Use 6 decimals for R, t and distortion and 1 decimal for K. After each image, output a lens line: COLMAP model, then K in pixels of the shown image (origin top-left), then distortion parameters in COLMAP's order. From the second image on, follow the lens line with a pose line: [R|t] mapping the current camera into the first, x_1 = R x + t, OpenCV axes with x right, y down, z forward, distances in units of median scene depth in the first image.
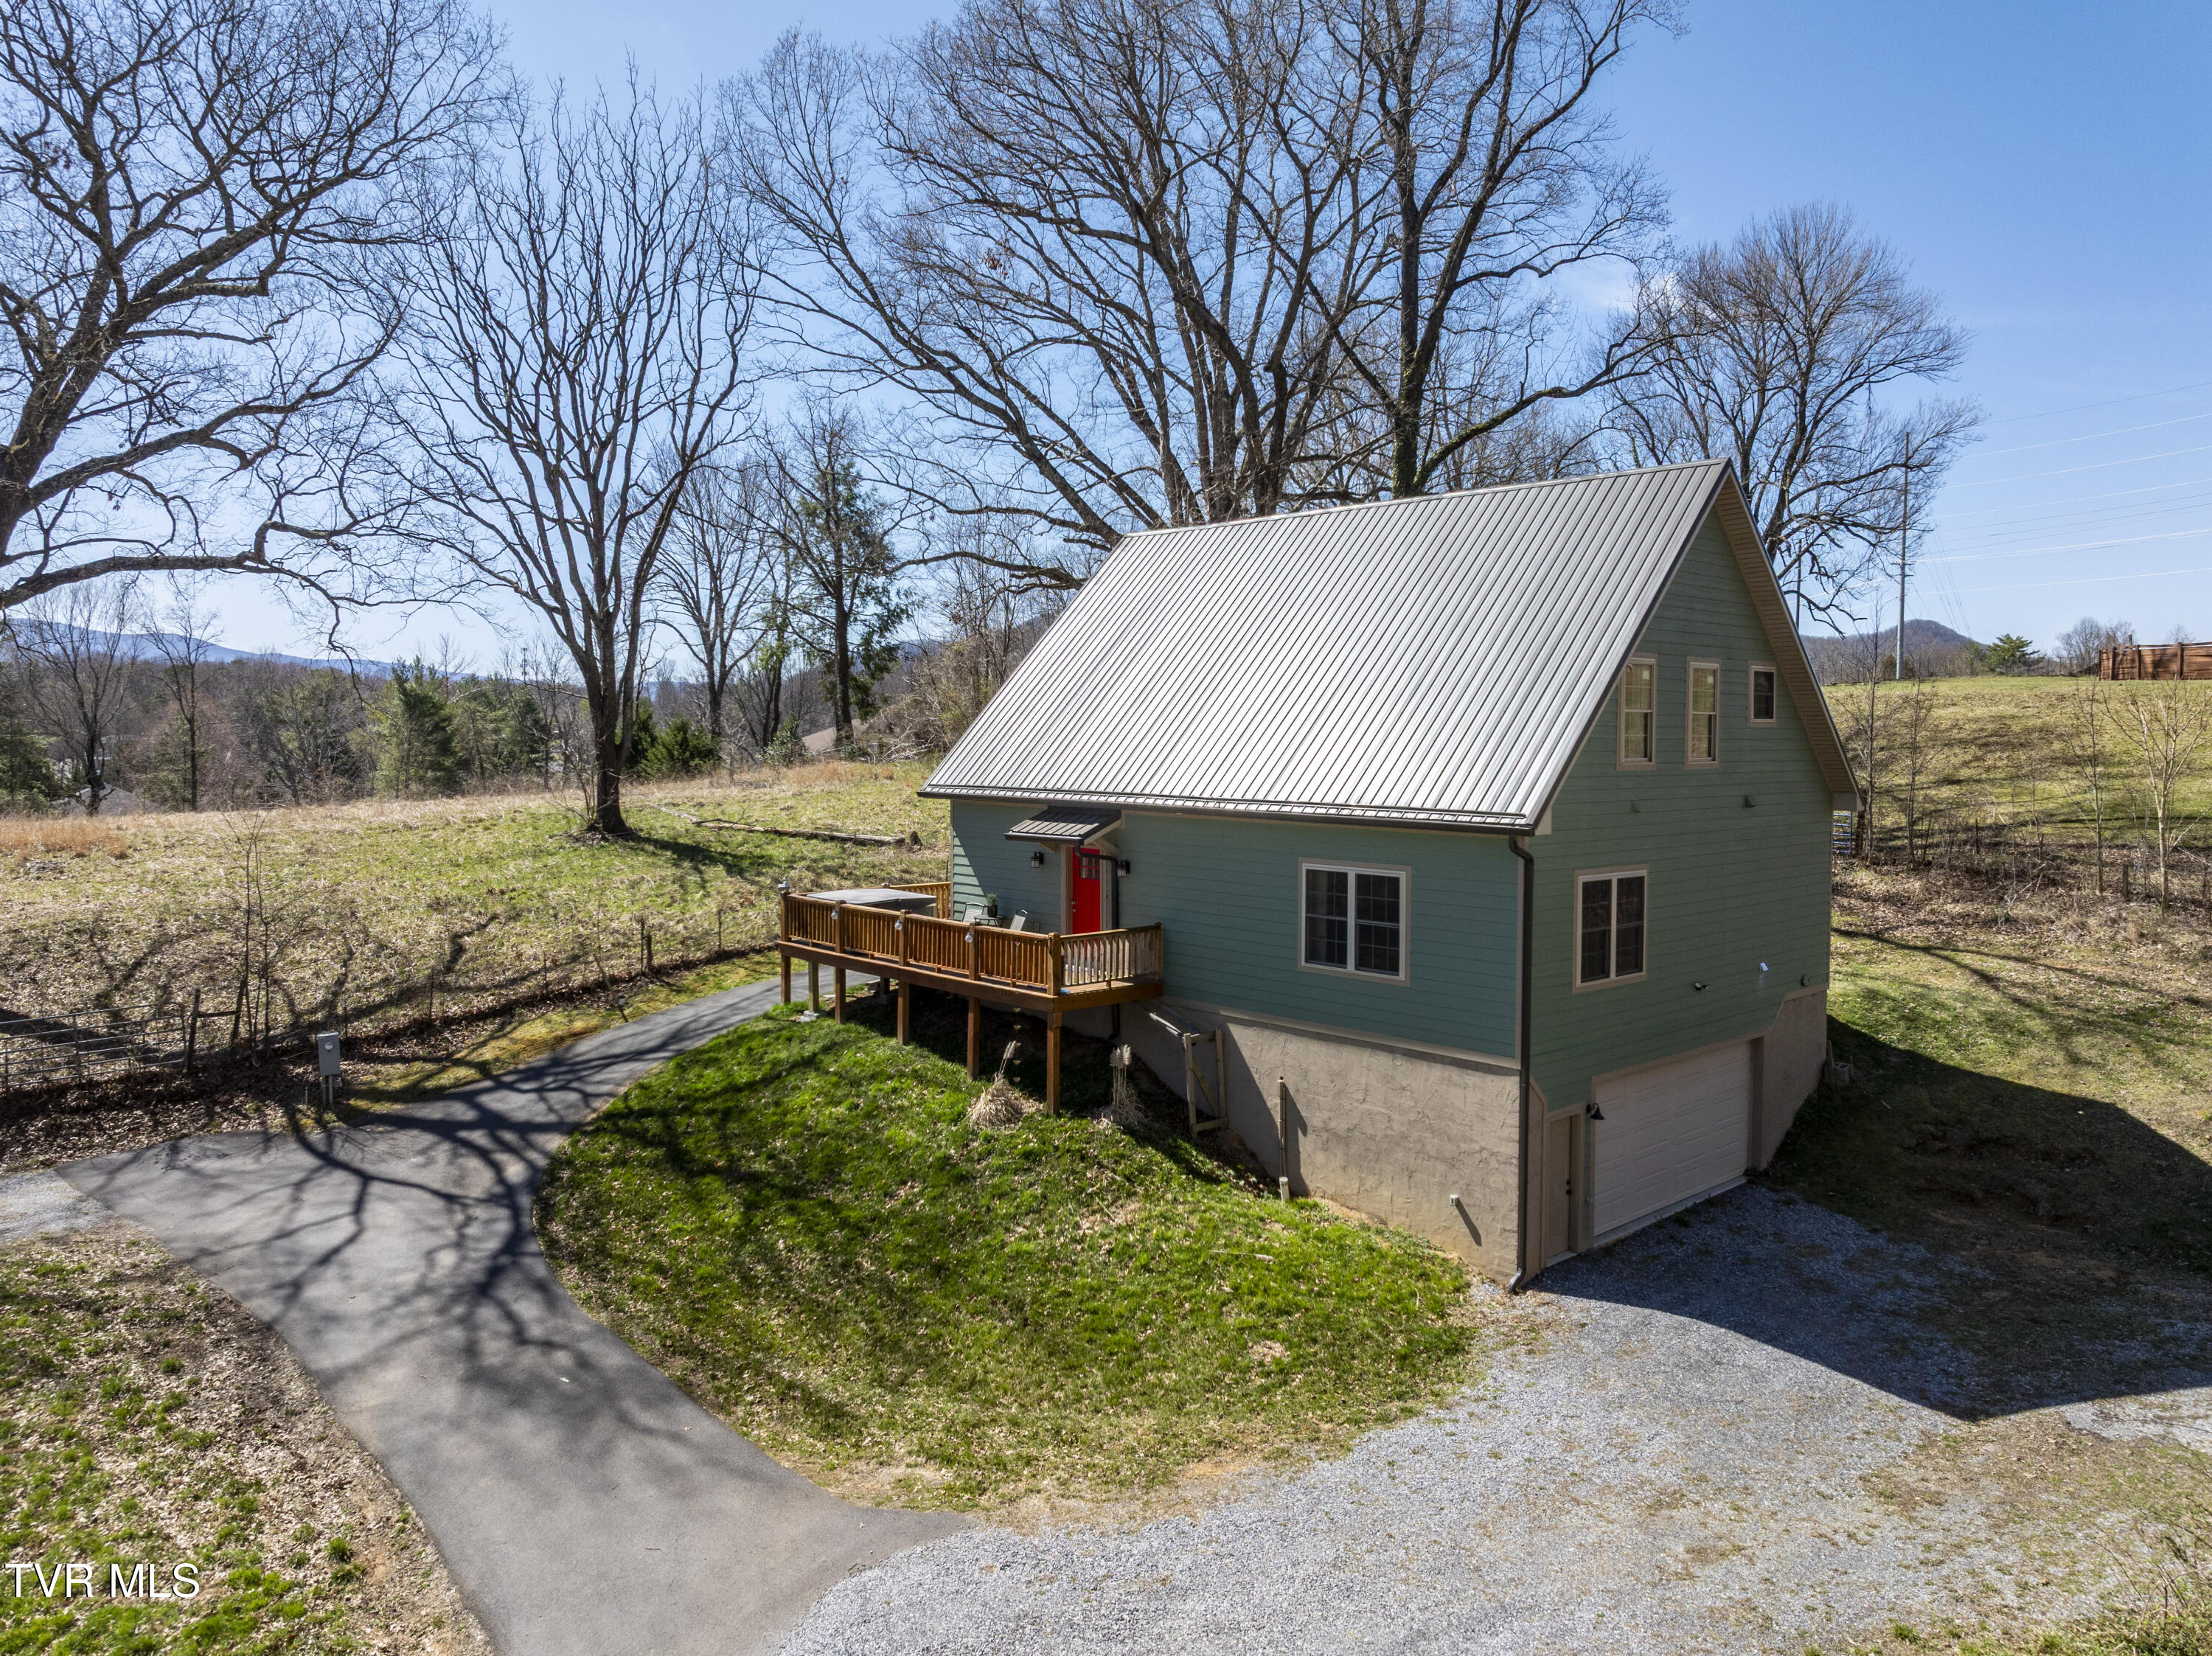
lens RADIAL K [[1568.4, 0, 1110.9], [0, 1568.4, 792.6], [0, 0, 1]] dist [-0.046790, 0.019721]
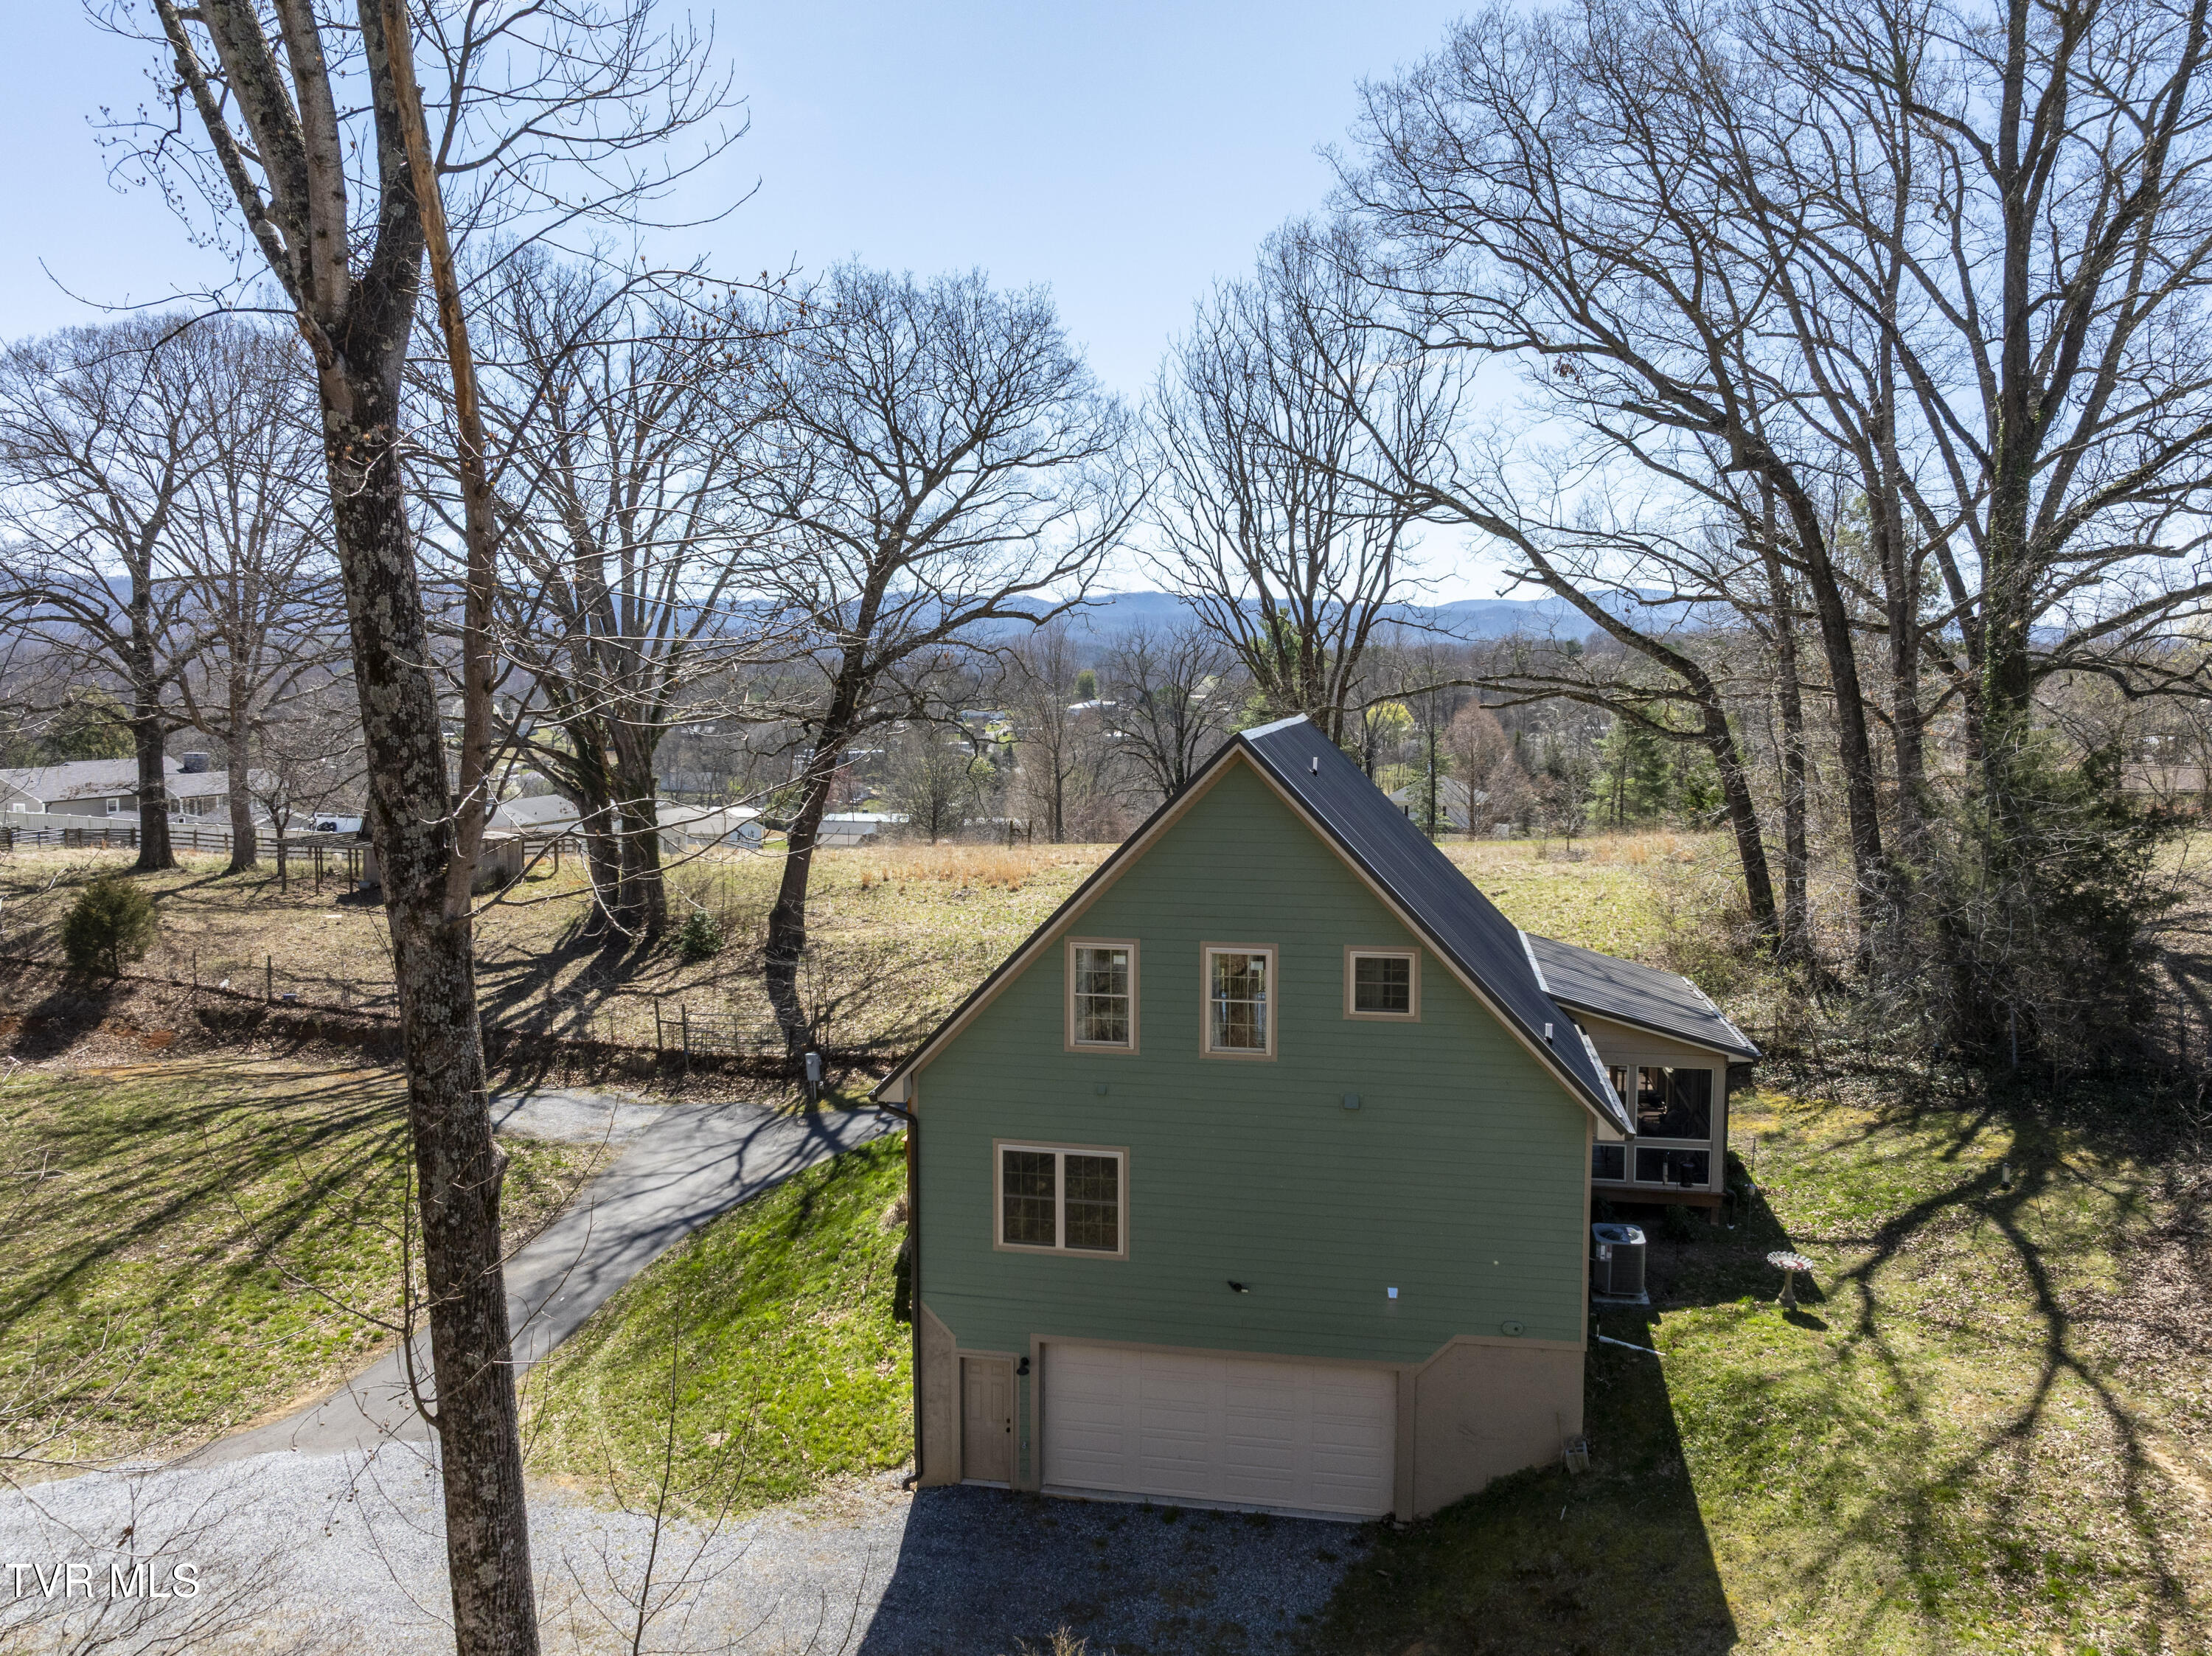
lens RADIAL K [[1586.2, 0, 1109.1], [0, 1586.2, 793.0], [0, 0, 1]] dist [-0.028058, -0.001932]
pose [[0.593970, 0.052313, -0.802785, 1.129776], [-0.035048, 0.998619, 0.039143, -0.214913], [0.803724, 0.004886, 0.594983, 0.388156]]
